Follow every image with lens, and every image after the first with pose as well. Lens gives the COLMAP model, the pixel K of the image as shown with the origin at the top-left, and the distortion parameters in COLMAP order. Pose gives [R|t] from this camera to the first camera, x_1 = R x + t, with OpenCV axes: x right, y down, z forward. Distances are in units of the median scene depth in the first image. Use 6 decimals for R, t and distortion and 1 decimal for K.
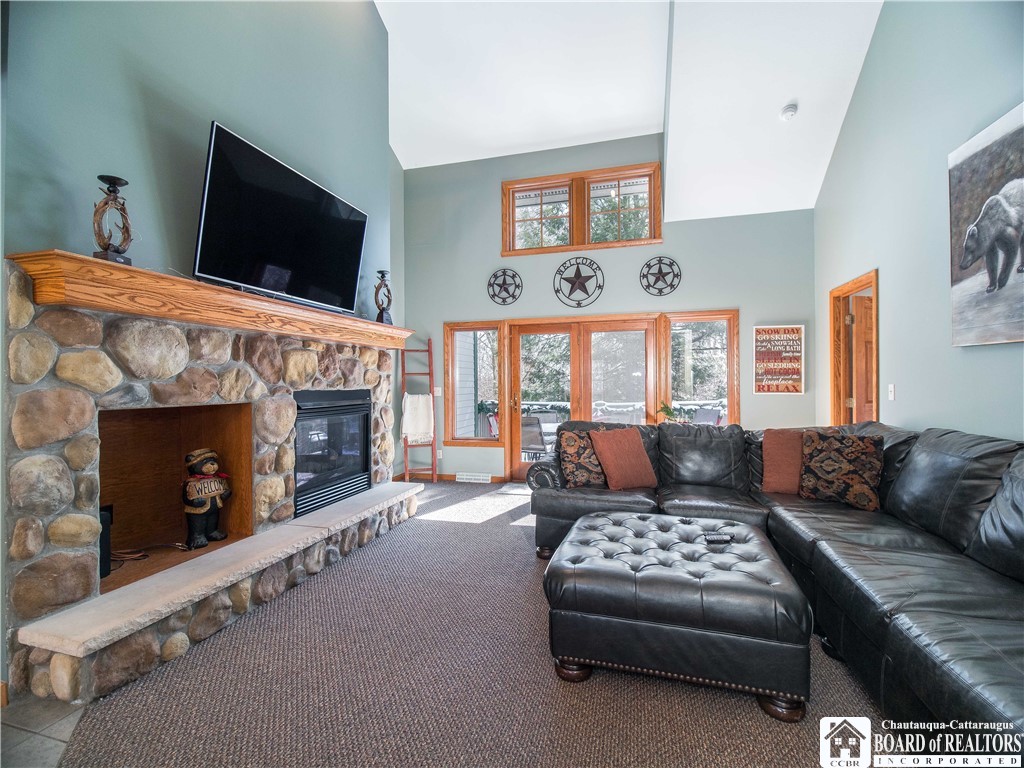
lens RADIAL K [[459.2, 0, 515.1], [0, 459.2, 382.6], [0, 0, 1]] dist [0.010472, -0.013176]
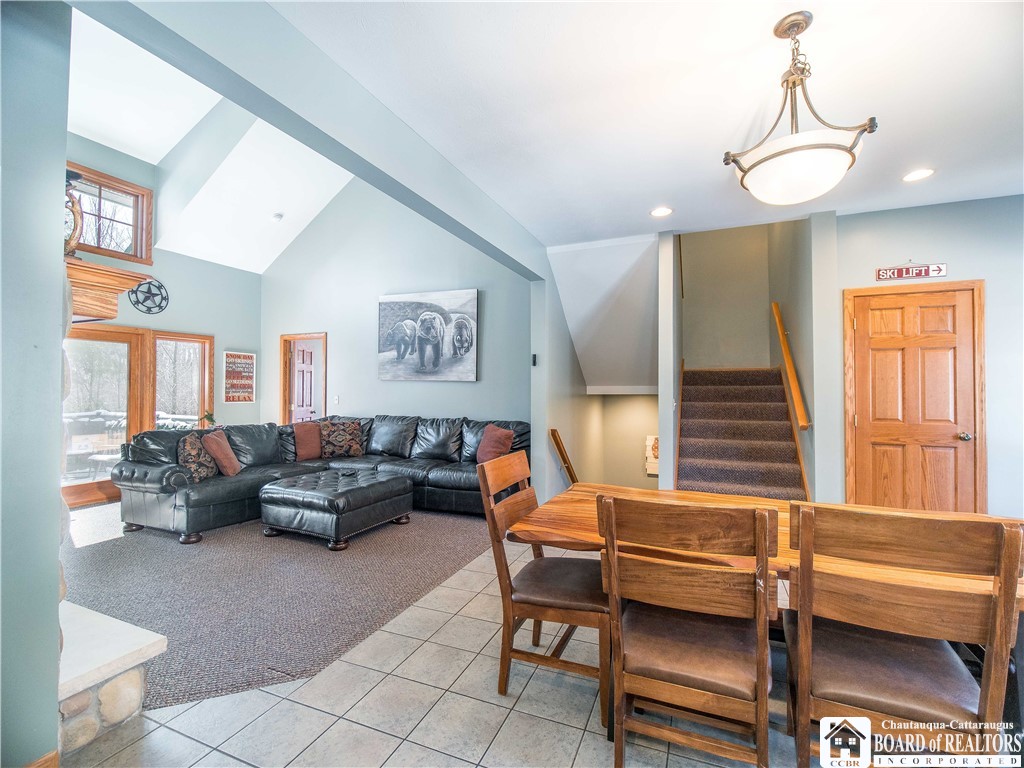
lens RADIAL K [[459.2, 0, 515.1], [0, 459.2, 382.6], [0, 0, 1]] dist [0.010472, -0.013176]
pose [[0.137946, 0.022895, 0.990175, -0.671501], [-0.004161, 0.999737, -0.022536, -0.007538], [-0.990431, -0.001011, 0.138005, 0.003289]]
